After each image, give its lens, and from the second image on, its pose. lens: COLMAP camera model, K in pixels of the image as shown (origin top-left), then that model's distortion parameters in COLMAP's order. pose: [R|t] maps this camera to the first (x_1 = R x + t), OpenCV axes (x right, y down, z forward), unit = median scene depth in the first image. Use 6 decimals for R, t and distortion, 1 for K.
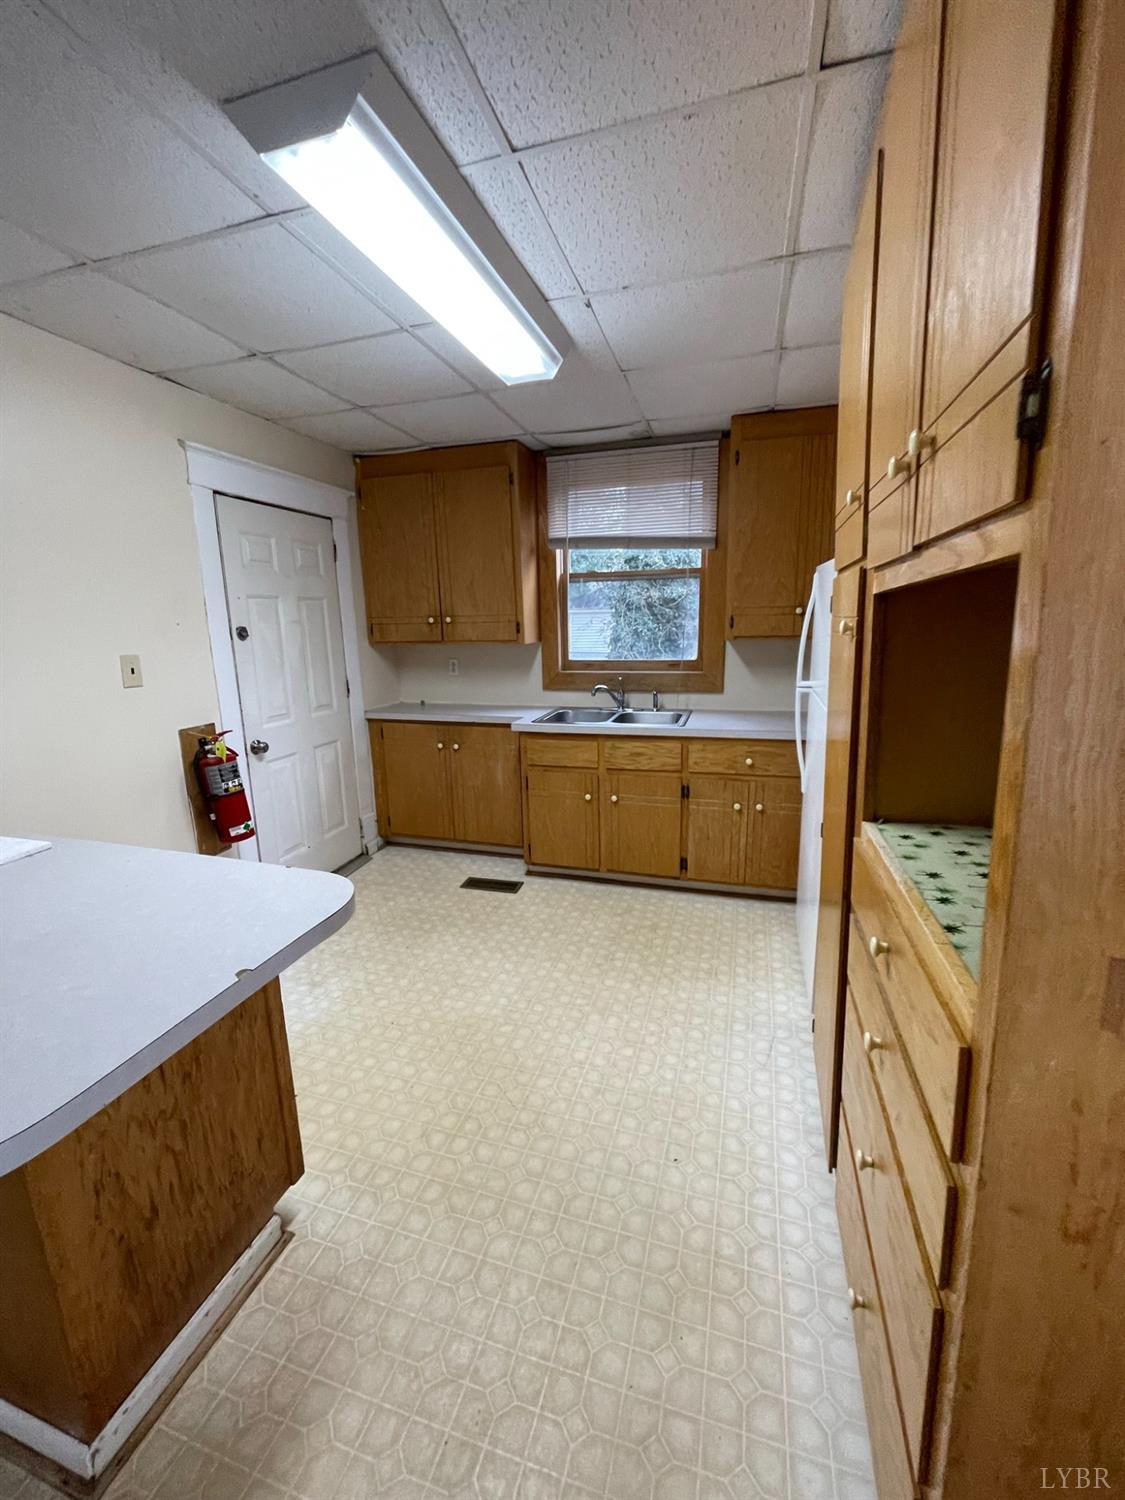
lens RADIAL K [[600.6, 0, 565.2], [0, 600.6, 741.1], [0, 0, 1]] dist [-0.008791, 0.002455]
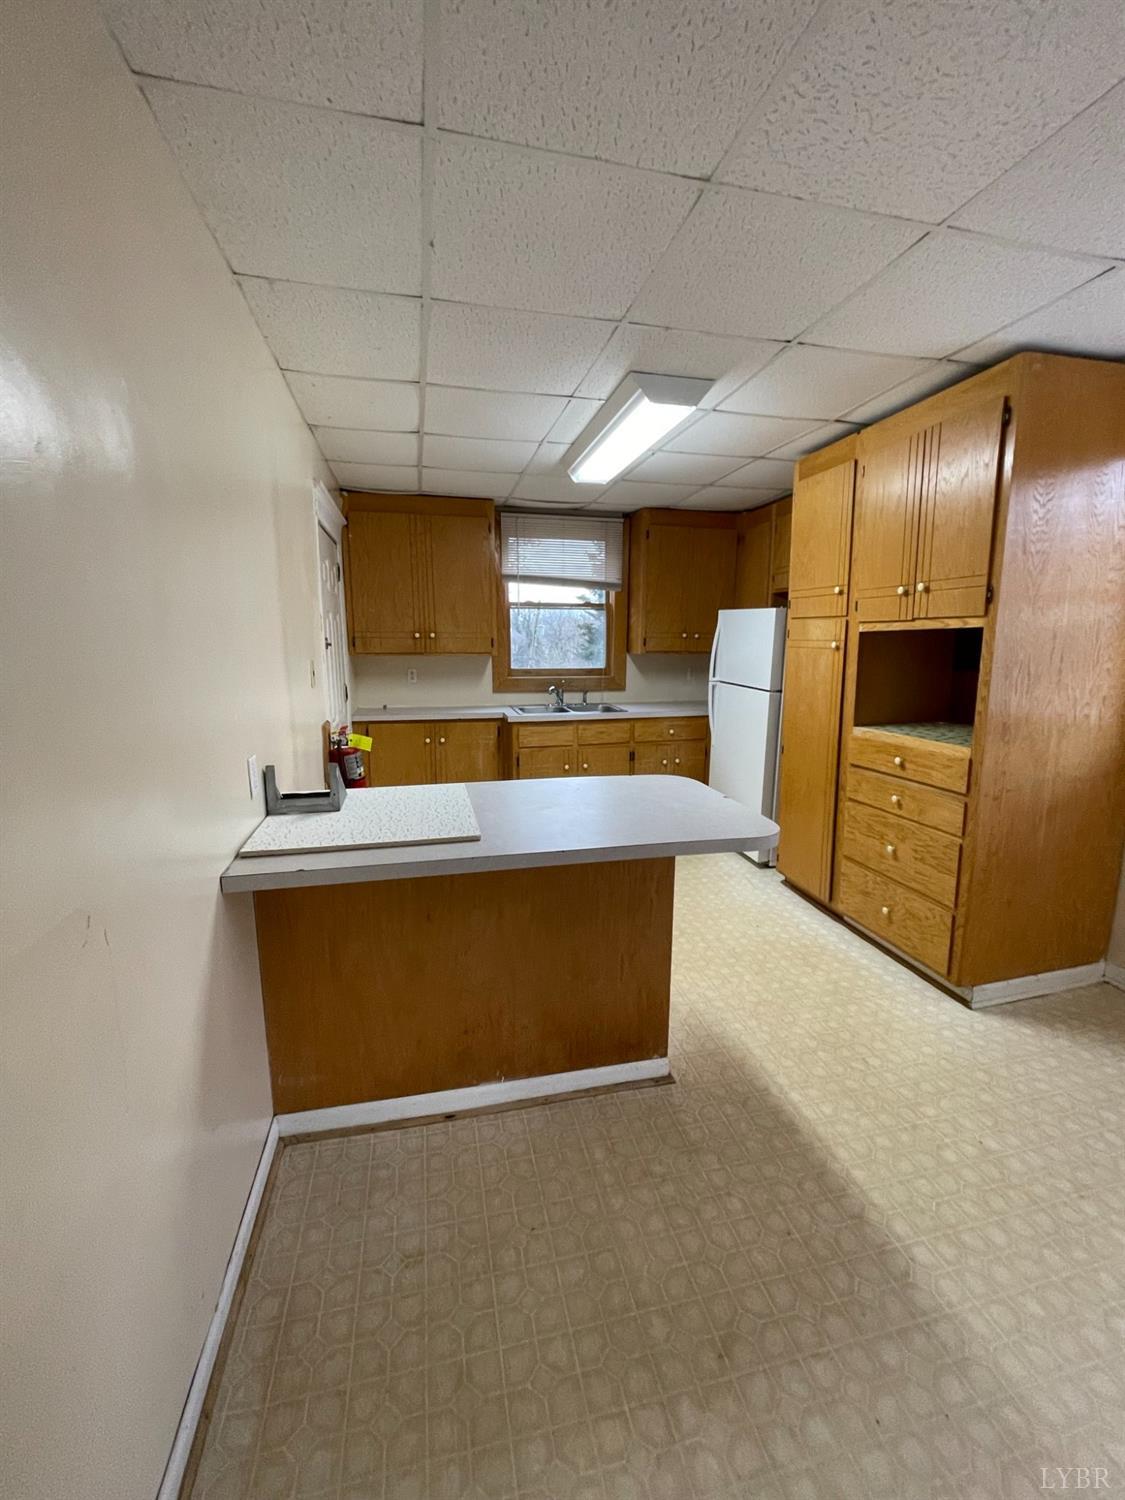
lens RADIAL K [[600.6, 0, 561.3], [0, 600.6, 744.5], [0, 0, 1]] dist [-0.008791, 0.002455]
pose [[0.867416, -0.065865, 0.493205, -0.592700], [0.078013, 0.996944, -0.004068, 0.042929], [-0.491429, 0.042005, 0.869904, -0.172553]]
